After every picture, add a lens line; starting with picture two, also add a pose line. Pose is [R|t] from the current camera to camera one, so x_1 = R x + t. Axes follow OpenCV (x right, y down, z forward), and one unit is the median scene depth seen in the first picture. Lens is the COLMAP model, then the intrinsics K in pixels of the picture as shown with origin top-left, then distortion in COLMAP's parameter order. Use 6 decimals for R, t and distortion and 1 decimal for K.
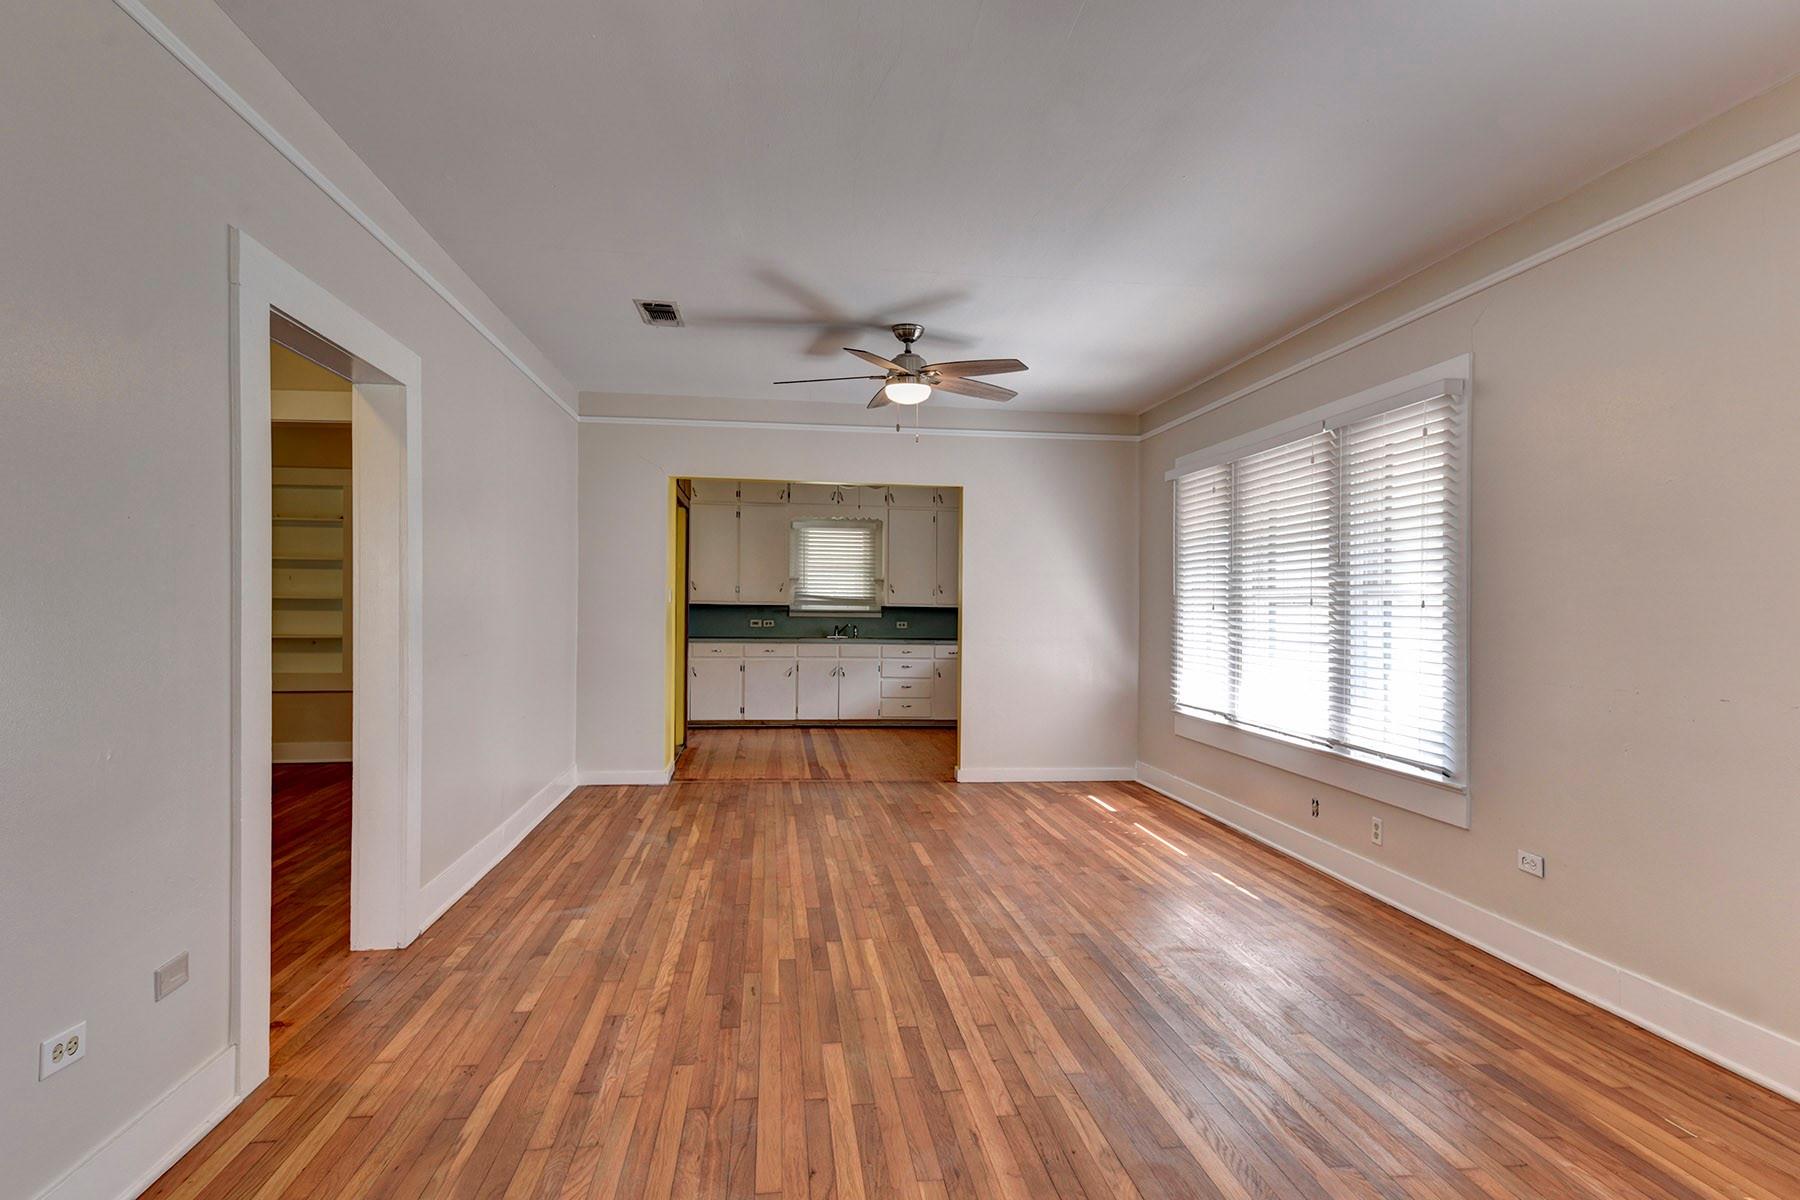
lens RADIAL K [[963.5, 0, 902.0], [0, 963.5, 611.0], [0, 0, 1]] dist [0.004500, 0.001151]
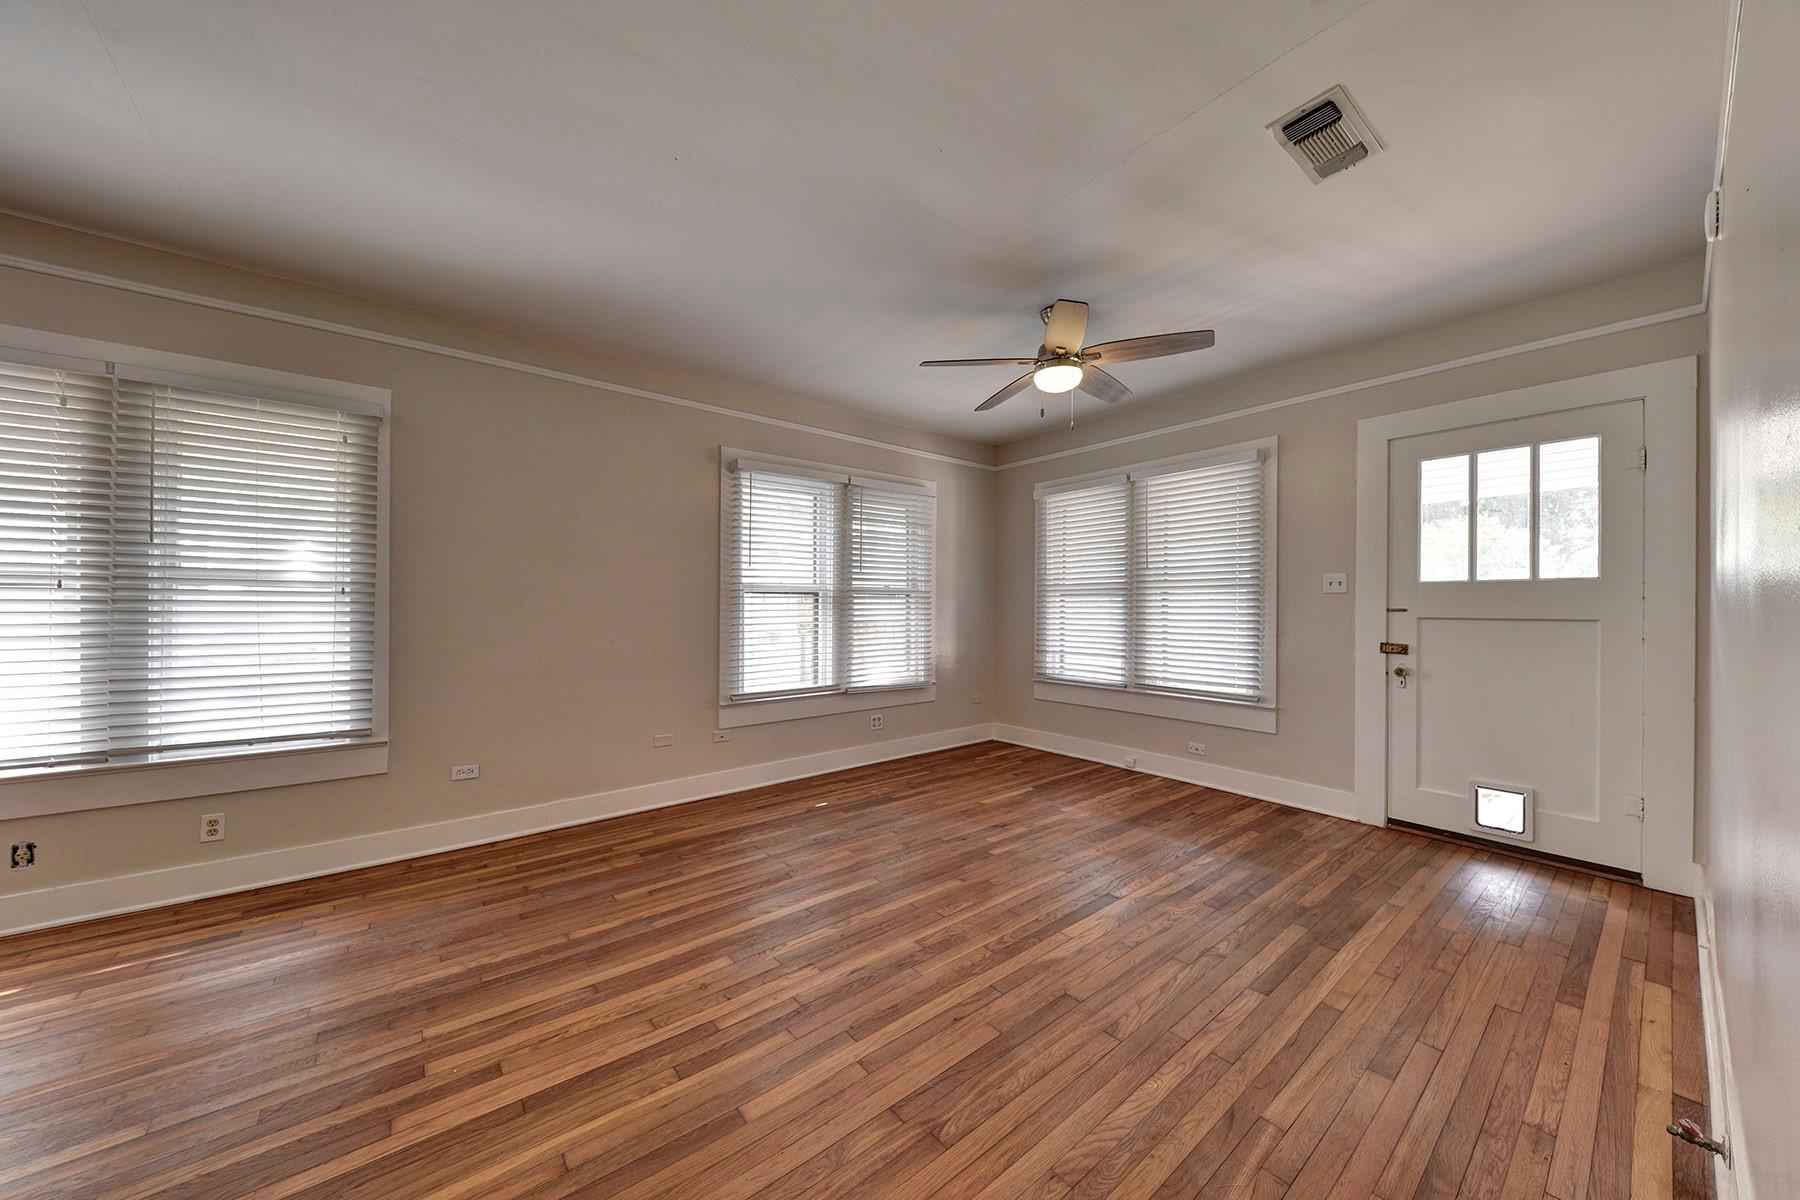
lens RADIAL K [[621.0, 0, 902.9], [0, 621.0, 600.7], [0, 0, 1]] dist [0.015557, -0.008259]
pose [[-0.521515, -0.008269, 0.853202, -0.524882], [-0.006419, 0.999963, 0.005767, -0.004691], [-0.853218, -0.002469, -0.521548, 1.006724]]
